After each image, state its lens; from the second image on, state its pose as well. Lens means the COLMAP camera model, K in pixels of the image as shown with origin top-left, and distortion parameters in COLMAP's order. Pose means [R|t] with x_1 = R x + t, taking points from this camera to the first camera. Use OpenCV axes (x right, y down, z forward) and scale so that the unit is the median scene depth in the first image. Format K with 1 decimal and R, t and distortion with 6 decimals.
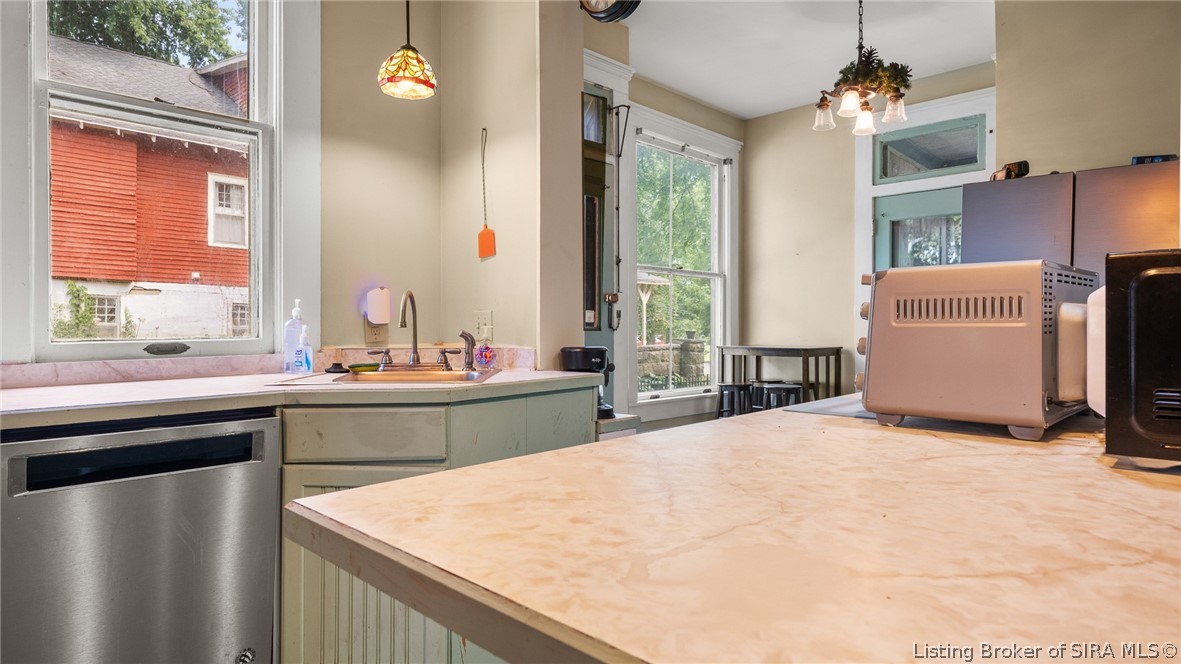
lens RADIAL K [[672.6, 0, 593.1], [0, 672.6, 340.1], [0, 0, 1]] dist [0.022665, 0.000575]
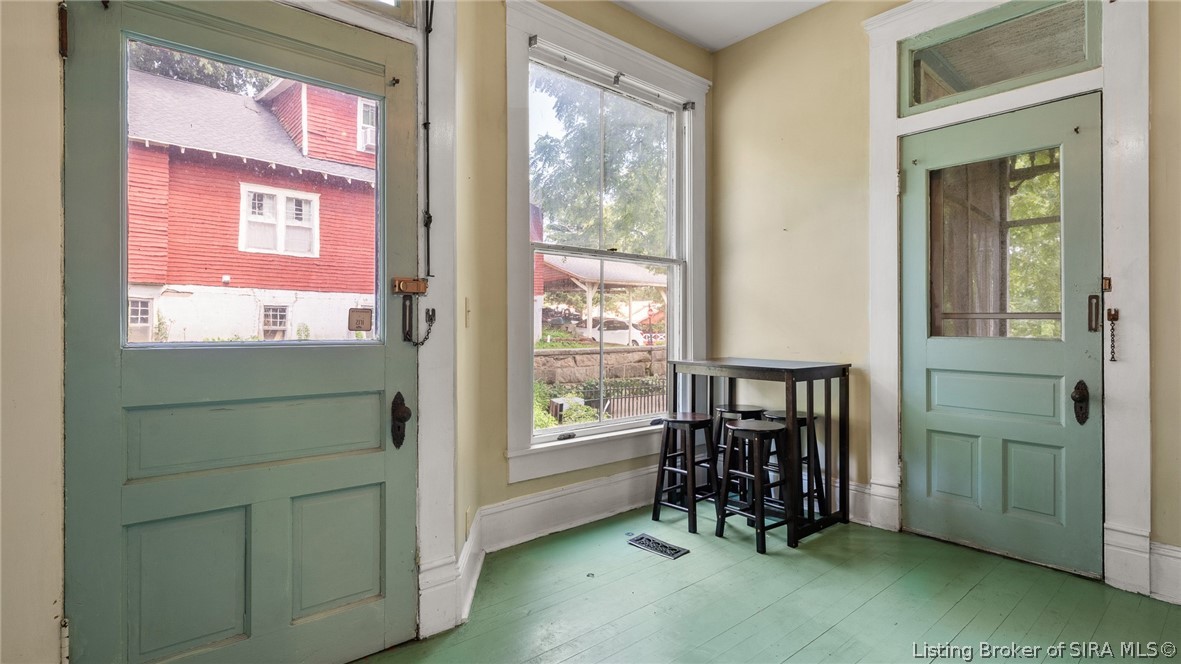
lens RADIAL K [[571.8, 0, 592.6], [0, 571.8, 332.0], [0, 0, 1]] dist [0.002816, 0.000493]
pose [[0.996487, 0.004006, -0.083653, 0.148612], [-0.004878, 0.999936, -0.010221, -0.014598], [0.083607, 0.010593, 0.996443, 0.378880]]
